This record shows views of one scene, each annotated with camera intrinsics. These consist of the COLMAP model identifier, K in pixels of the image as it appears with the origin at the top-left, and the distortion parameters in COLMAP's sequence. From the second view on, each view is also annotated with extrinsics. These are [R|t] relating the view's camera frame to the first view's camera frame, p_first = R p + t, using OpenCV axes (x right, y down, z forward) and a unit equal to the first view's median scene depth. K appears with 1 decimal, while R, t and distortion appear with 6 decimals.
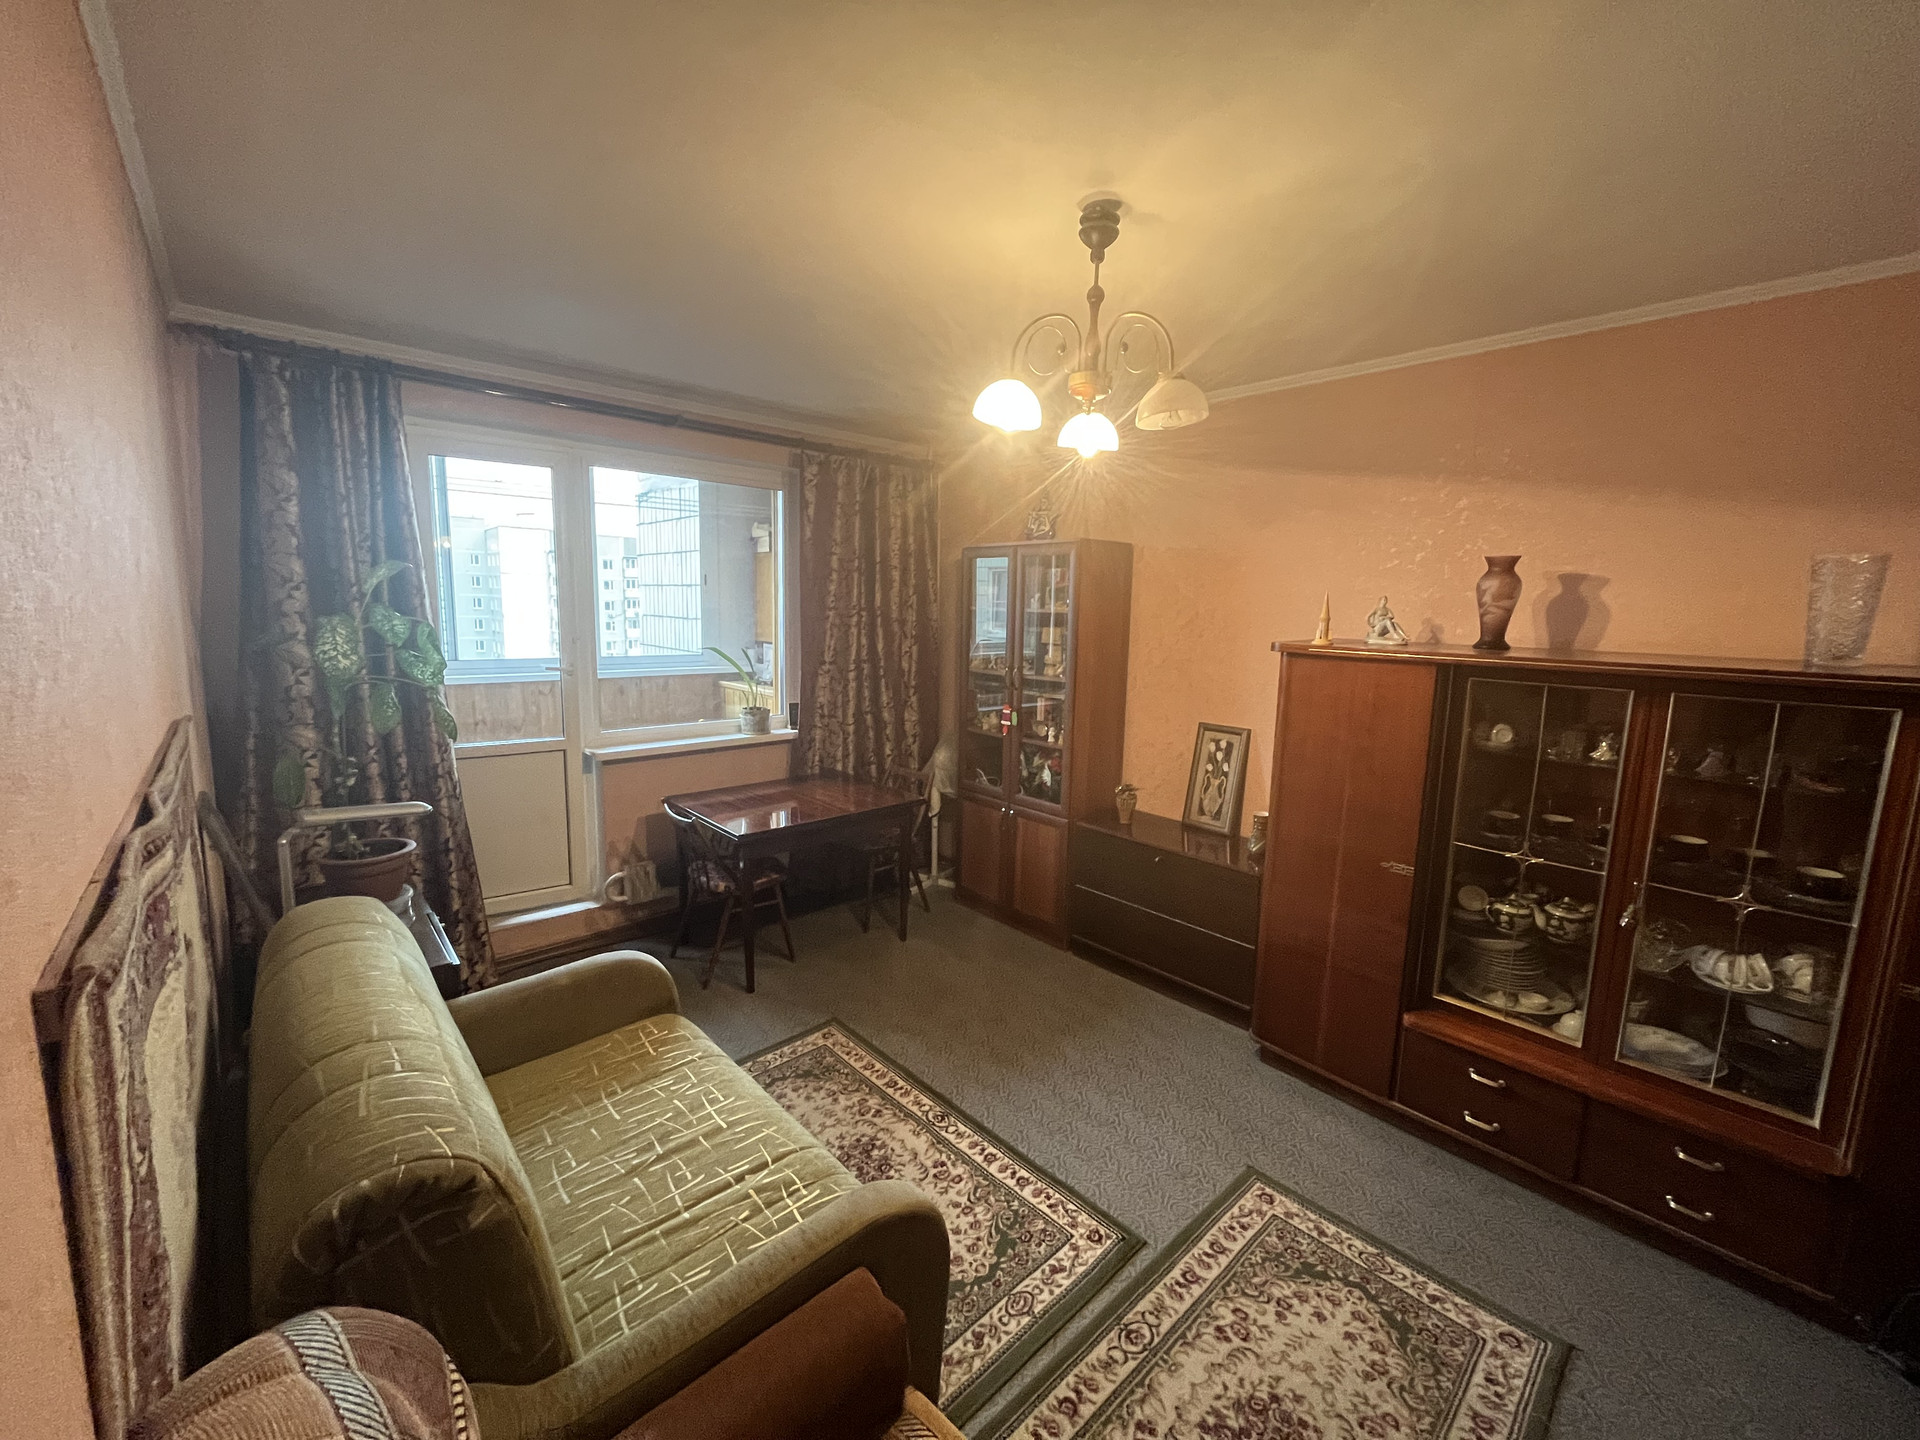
lens RADIAL K [[773.4, 0, 955.1], [0, 773.4, 711.8], [0, 0, 1]] dist [0.000512, 0.000023]
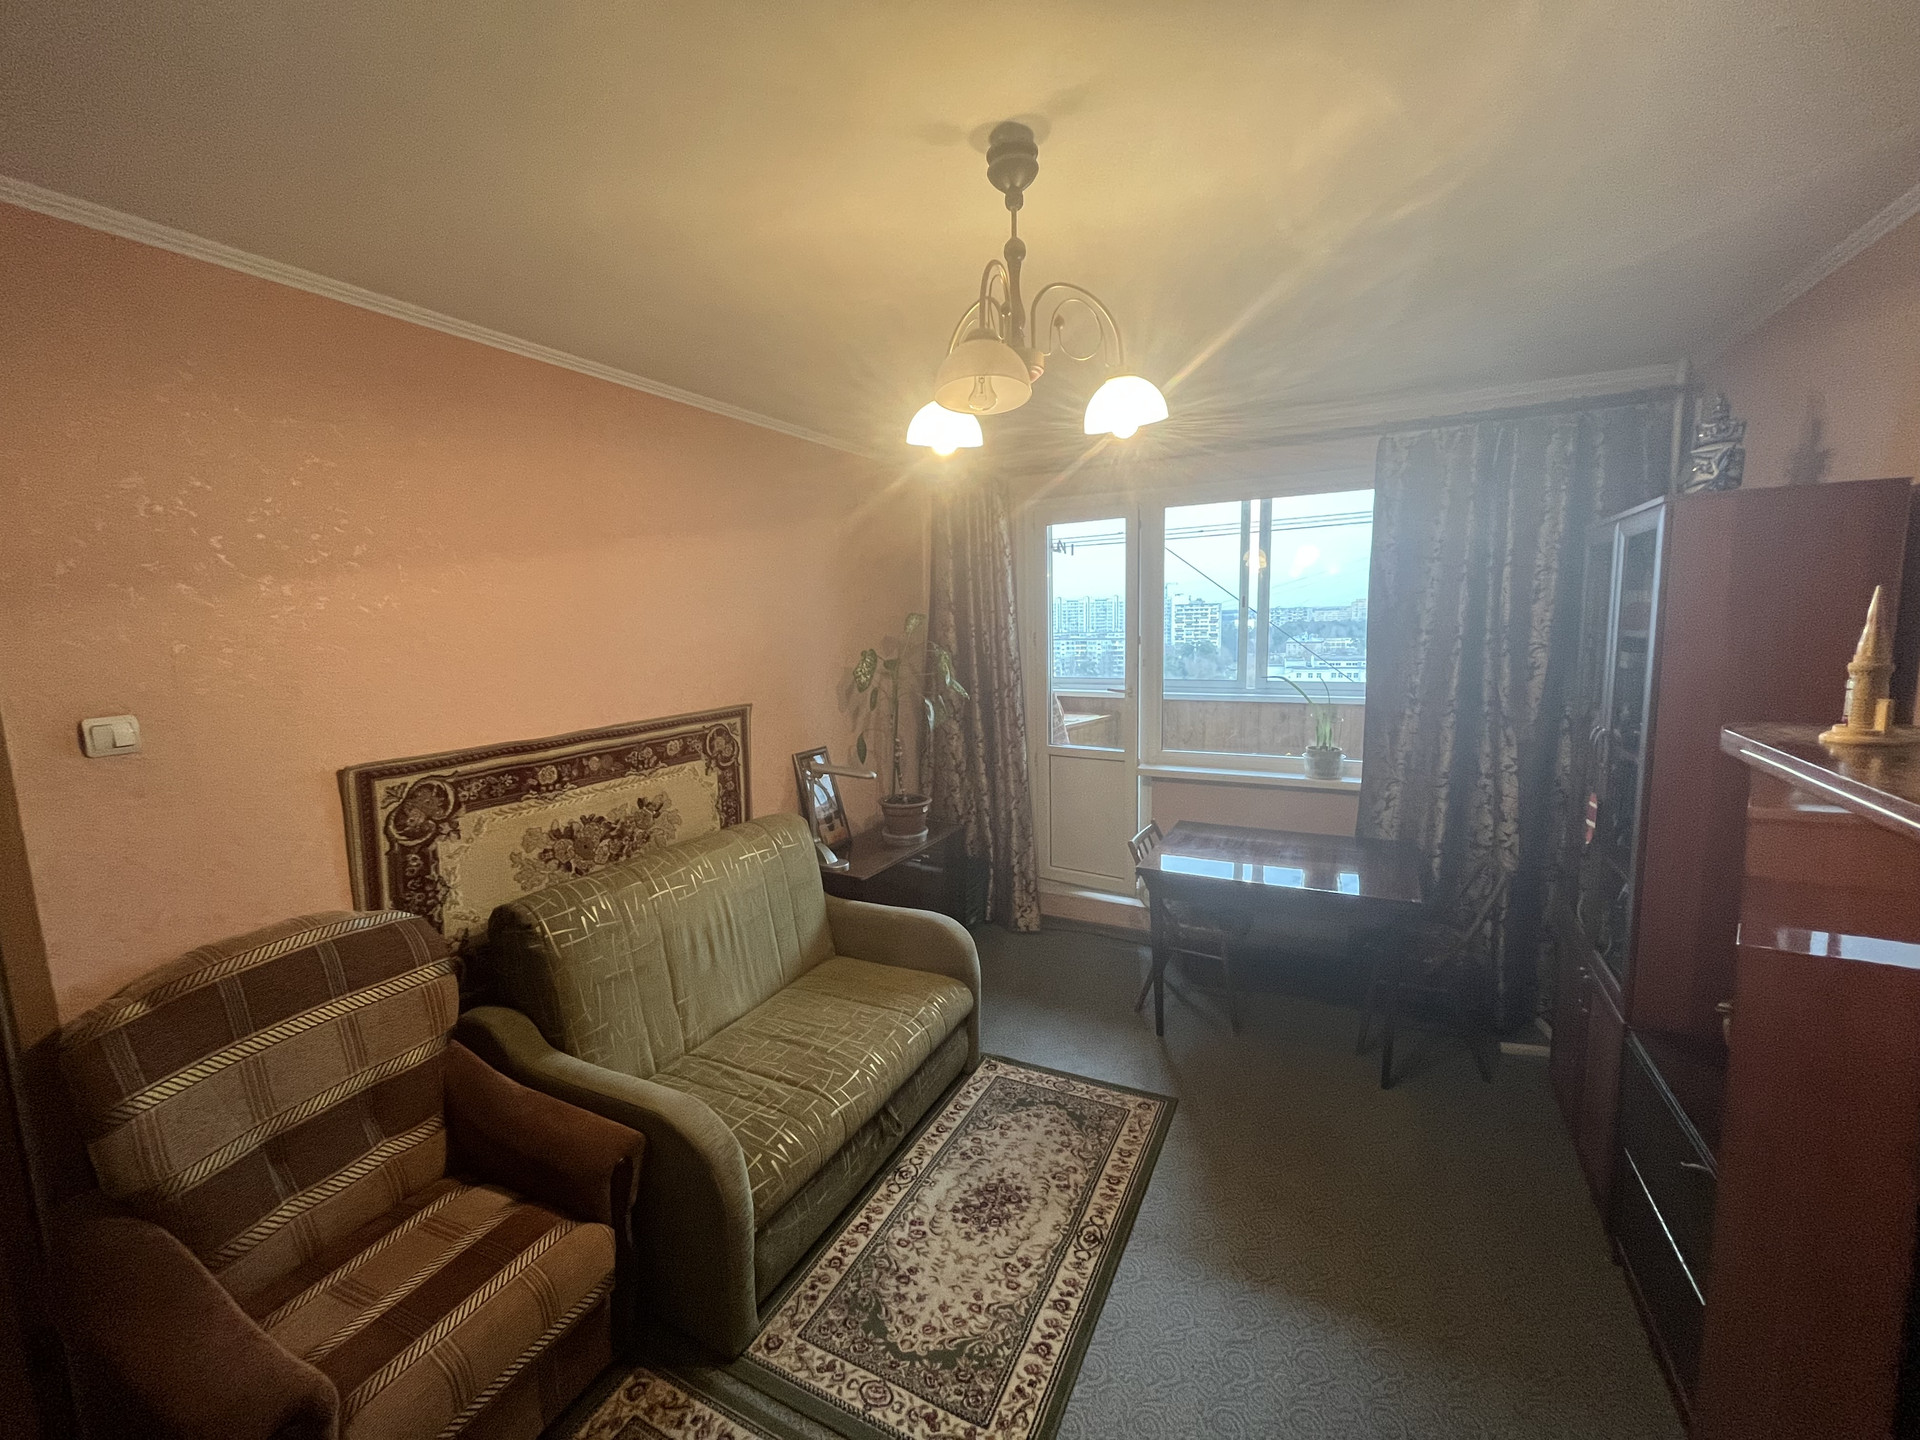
lens RADIAL K [[773.4, 0, 958.6], [0, 773.4, 710.9], [0, 0, 1]] dist [0.000512, 0.000023]
pose [[0.335828, 0.077758, -0.938708, 0.813855], [-0.094795, 0.994317, 0.048450, -0.096557], [0.937141, 0.072714, 0.341290, 0.624330]]
